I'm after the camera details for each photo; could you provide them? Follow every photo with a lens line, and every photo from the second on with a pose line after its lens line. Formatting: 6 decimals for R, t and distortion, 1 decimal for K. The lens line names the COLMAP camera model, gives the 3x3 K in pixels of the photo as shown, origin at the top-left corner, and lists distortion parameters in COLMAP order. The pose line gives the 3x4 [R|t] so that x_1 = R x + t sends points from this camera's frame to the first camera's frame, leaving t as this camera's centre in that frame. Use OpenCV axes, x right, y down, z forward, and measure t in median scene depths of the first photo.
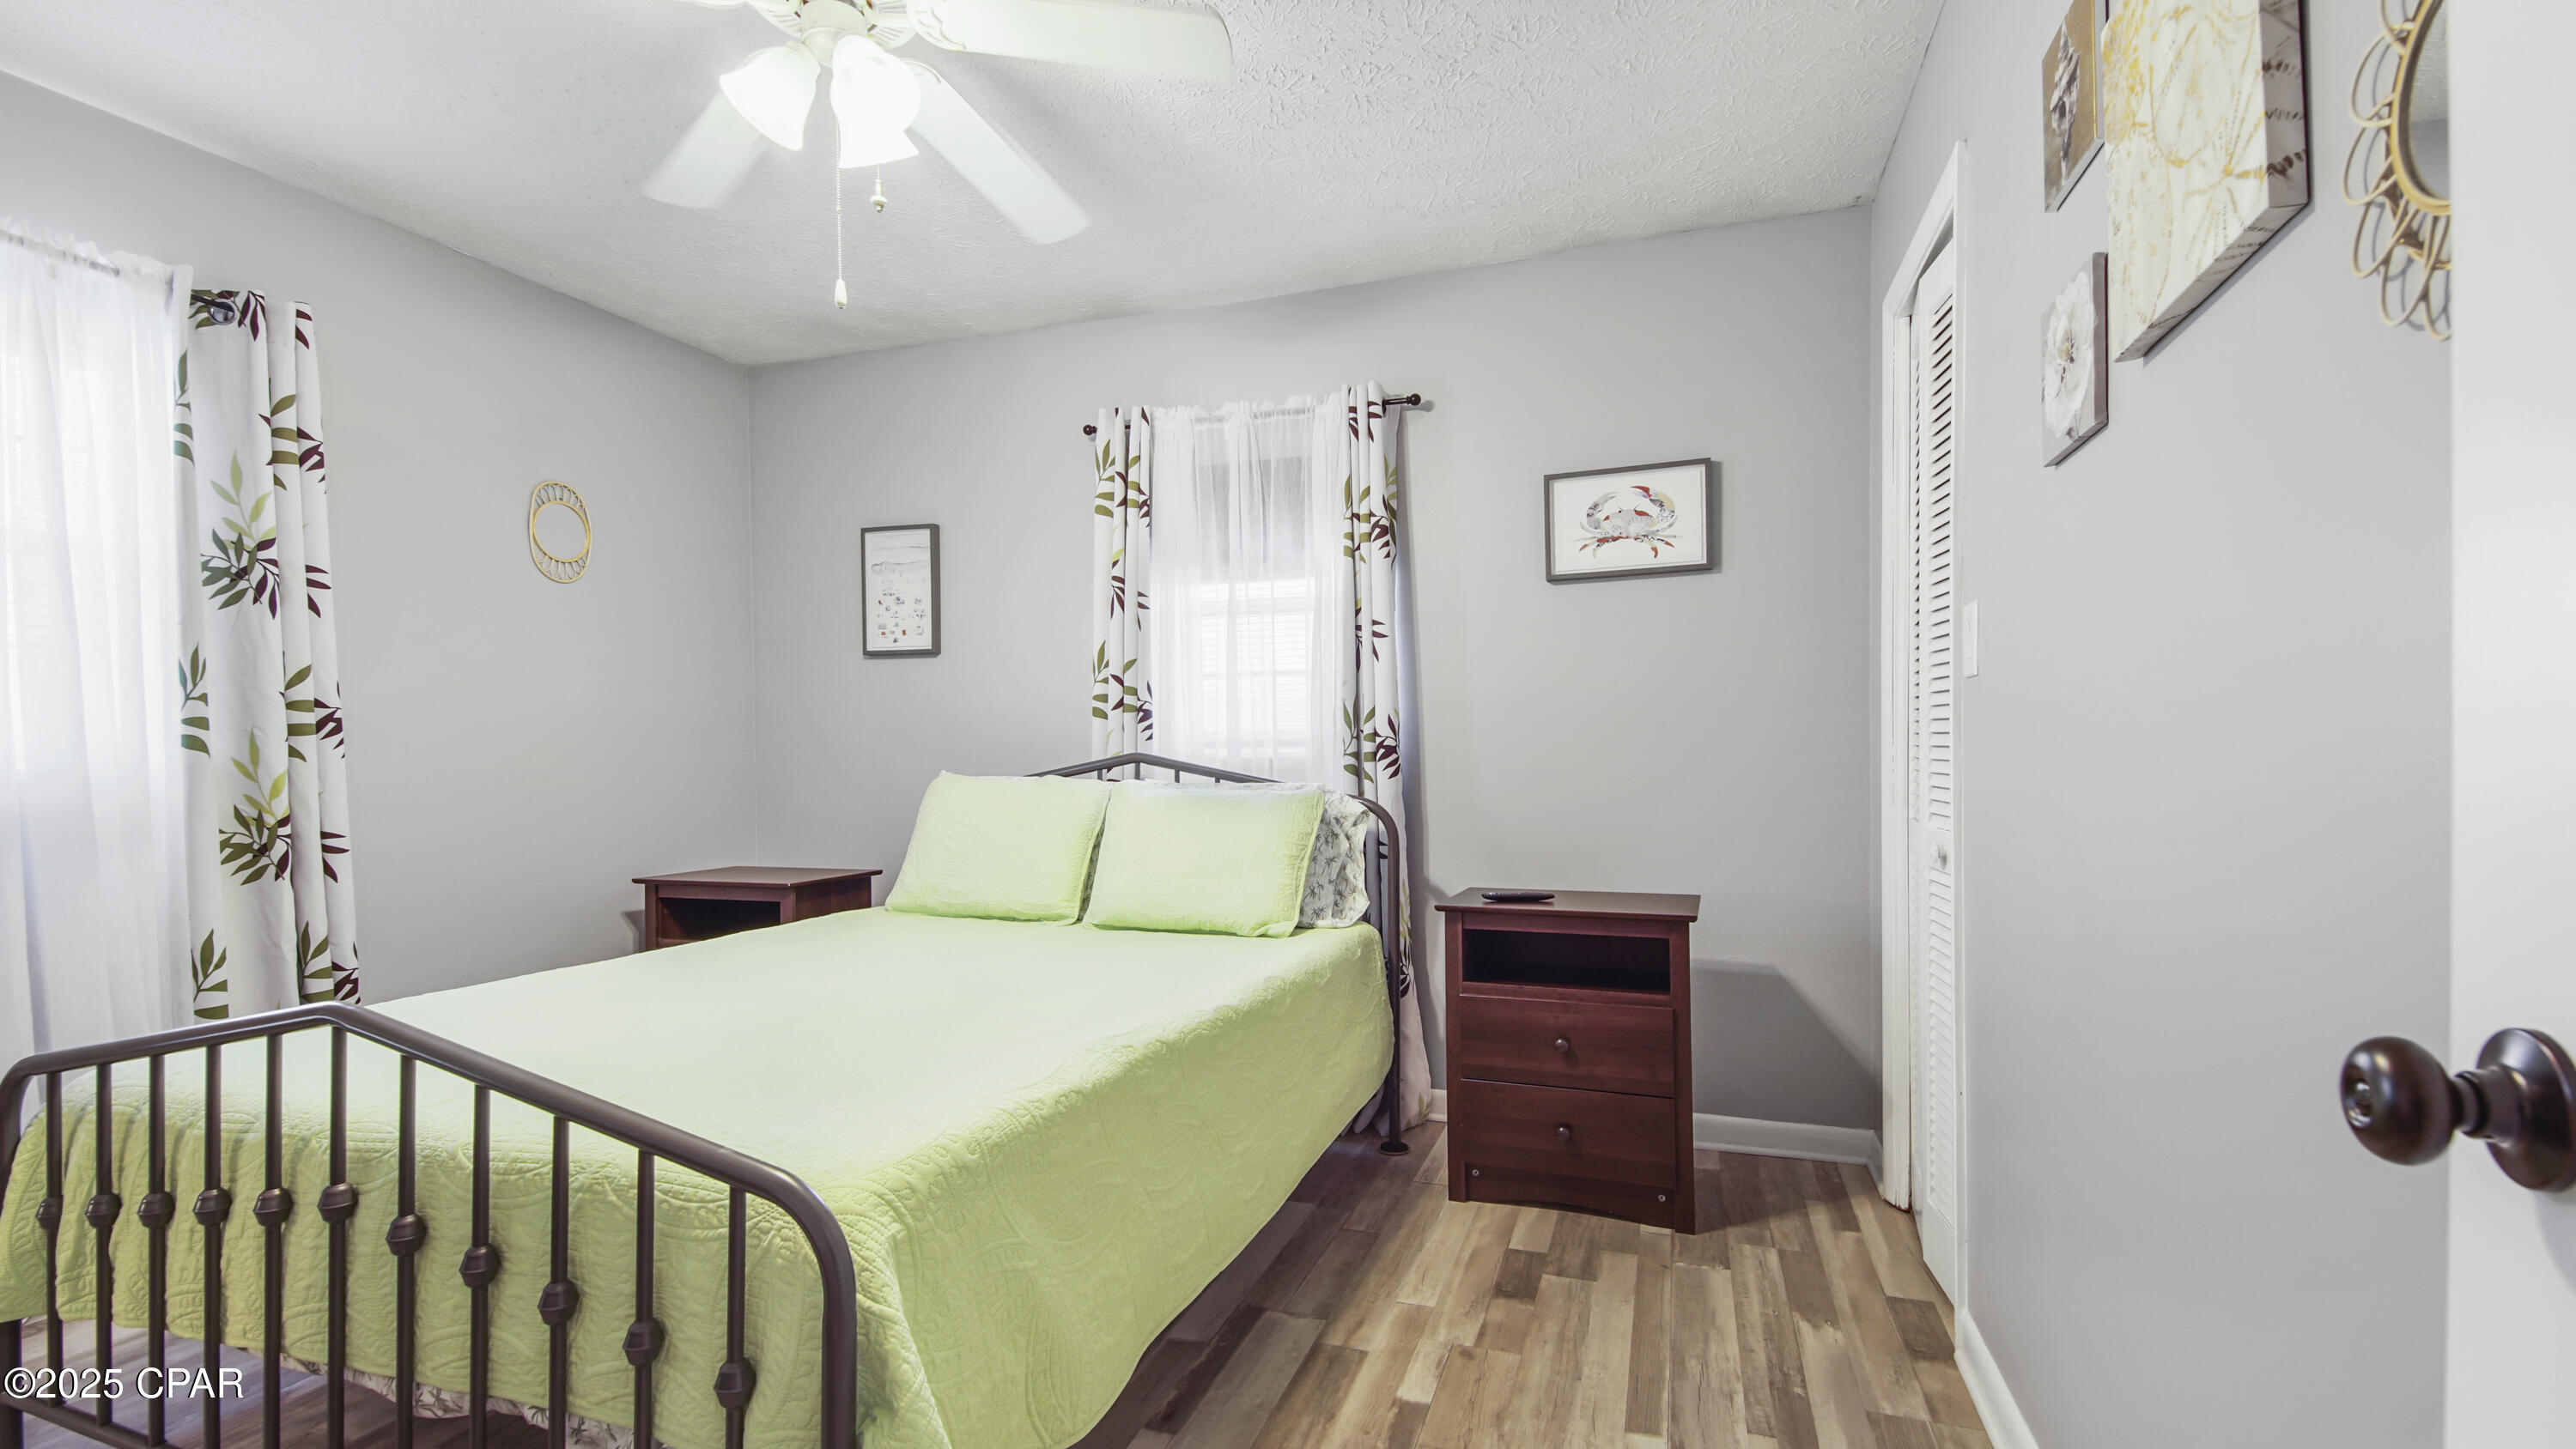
lens RADIAL K [[1145.7, 0, 1280.8], [0, 1145.7, 742.2], [0, 0, 1]] dist [0.045034, -0.025898]
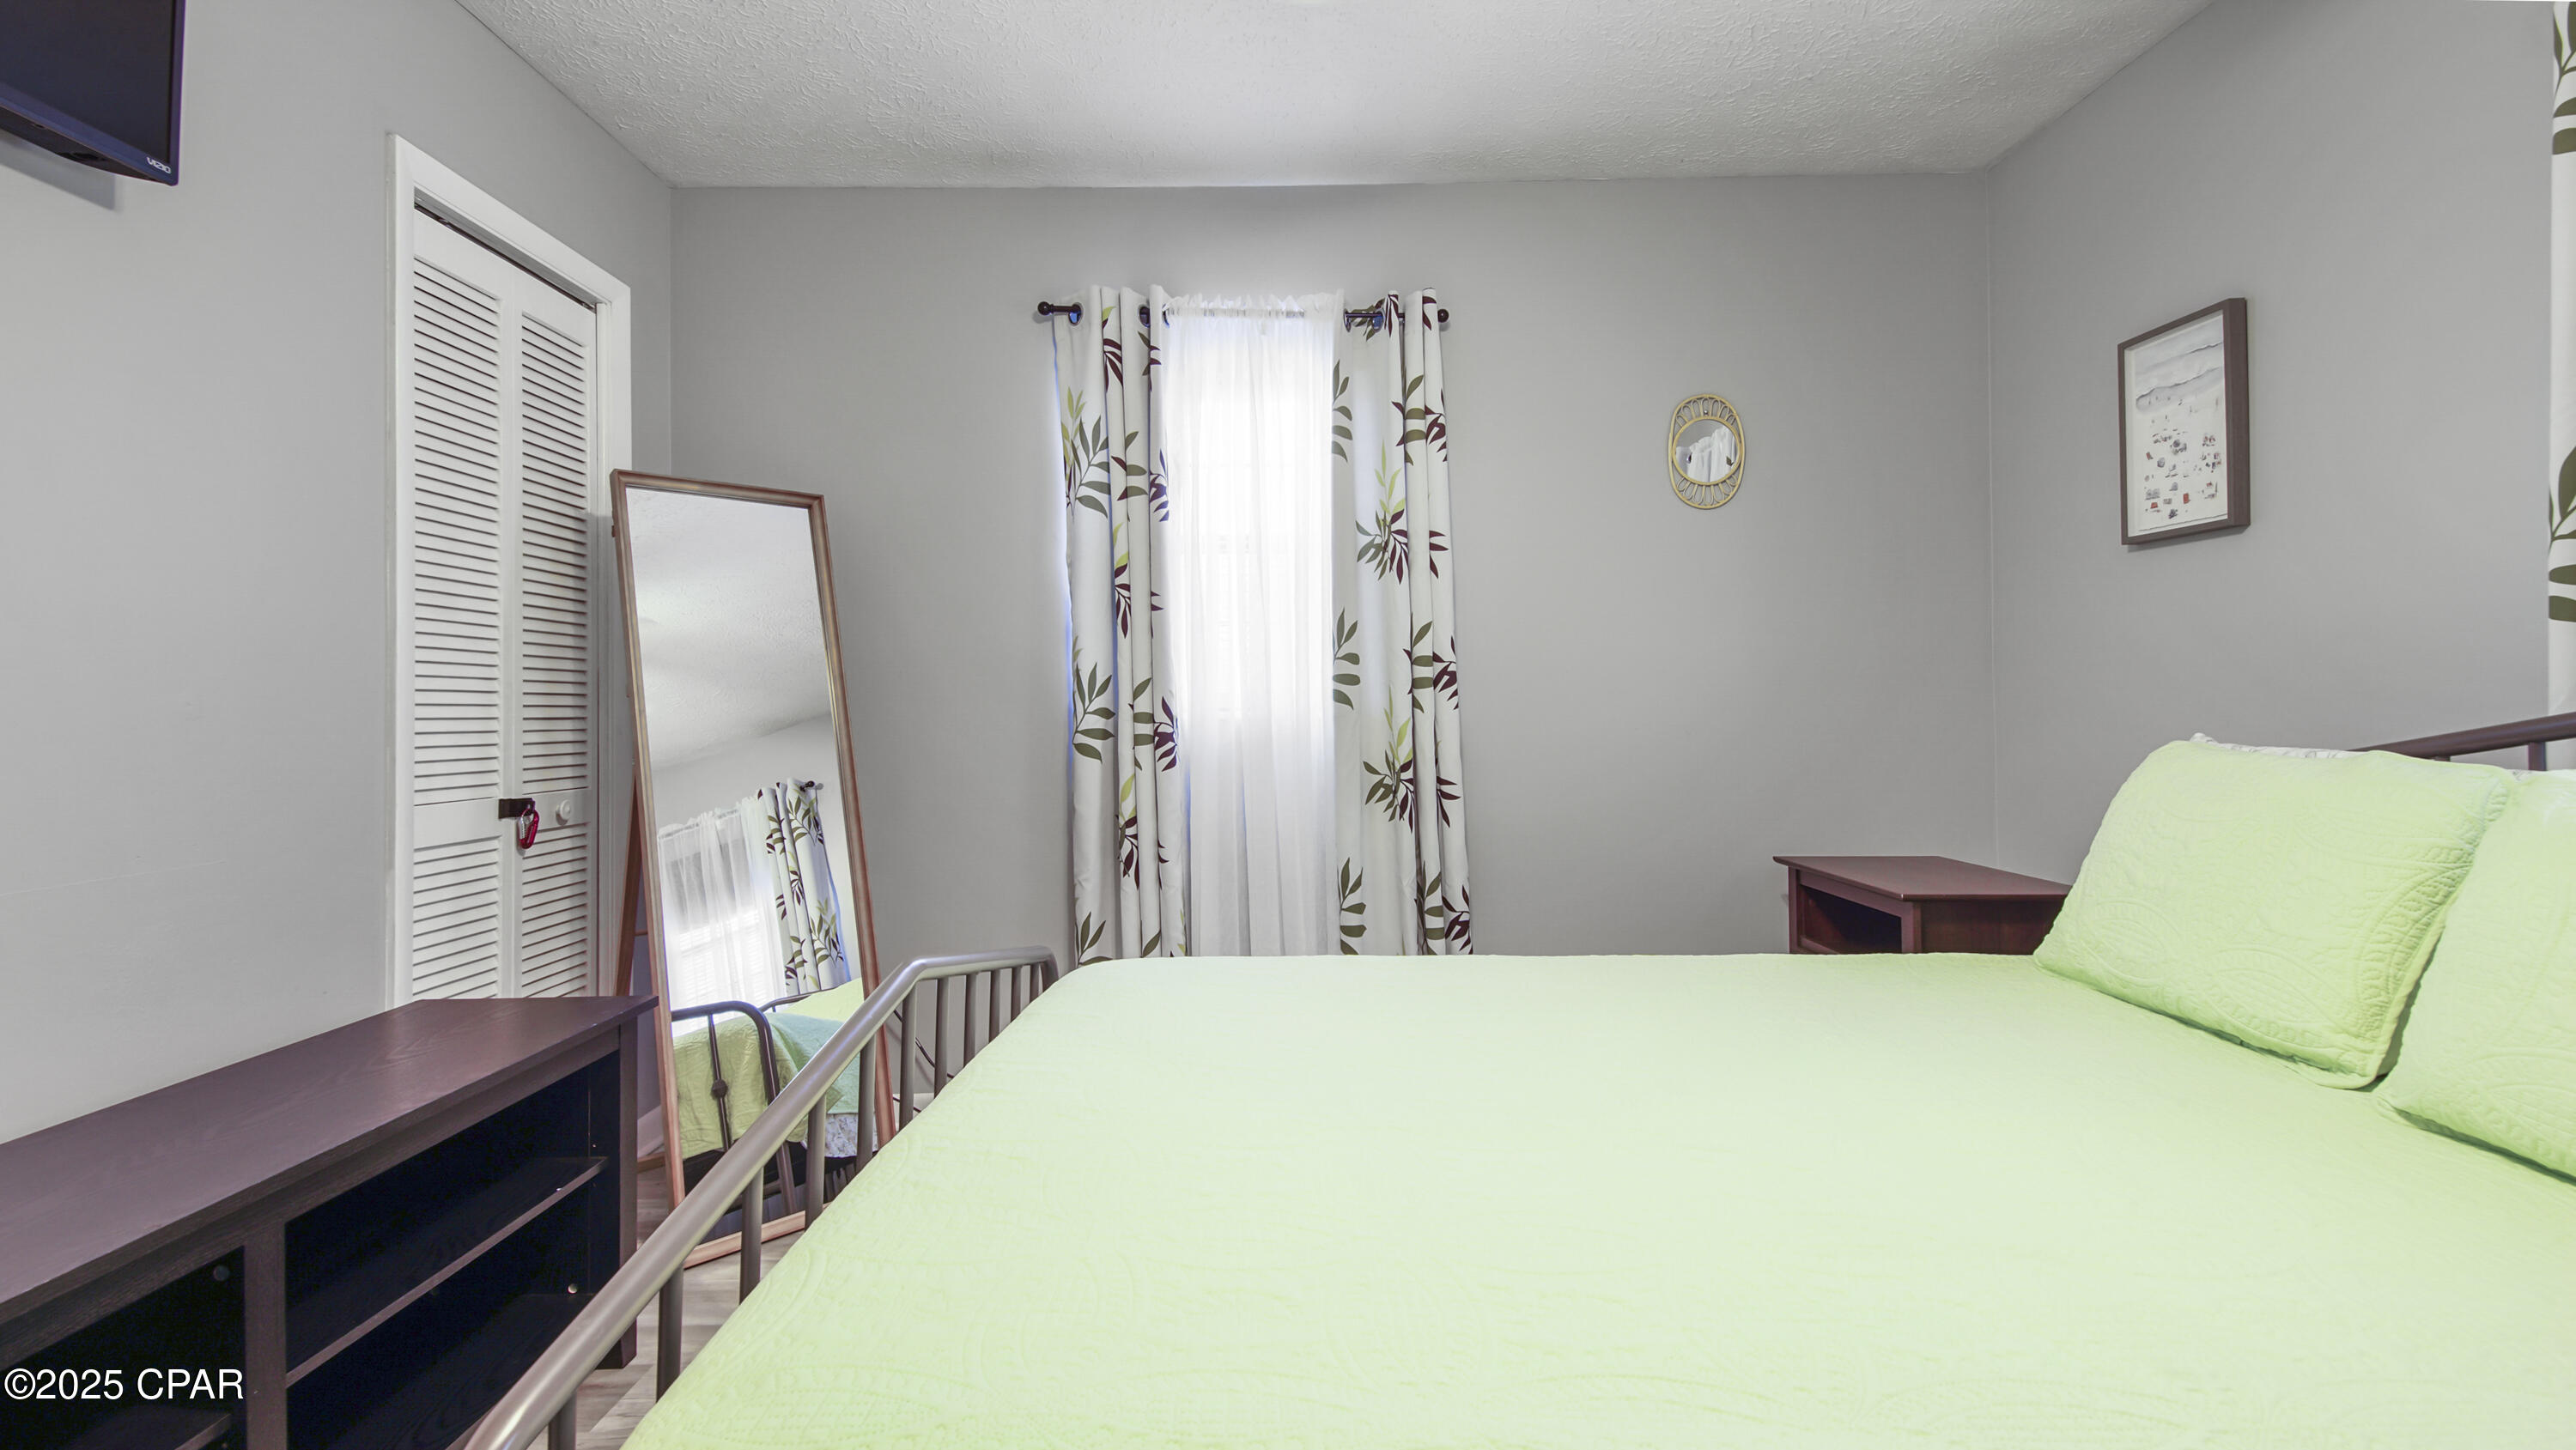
lens RADIAL K [[1153.5, 0, 1278.0], [0, 1153.5, 687.2], [0, 0, 1]] dist [0.047065, -0.026290]
pose [[0.326371, -0.012388, -0.945161, 0.130941], [0.014365, 0.999864, -0.008145, 0.000357], [0.945133, -0.010919, 0.326504, 0.514661]]
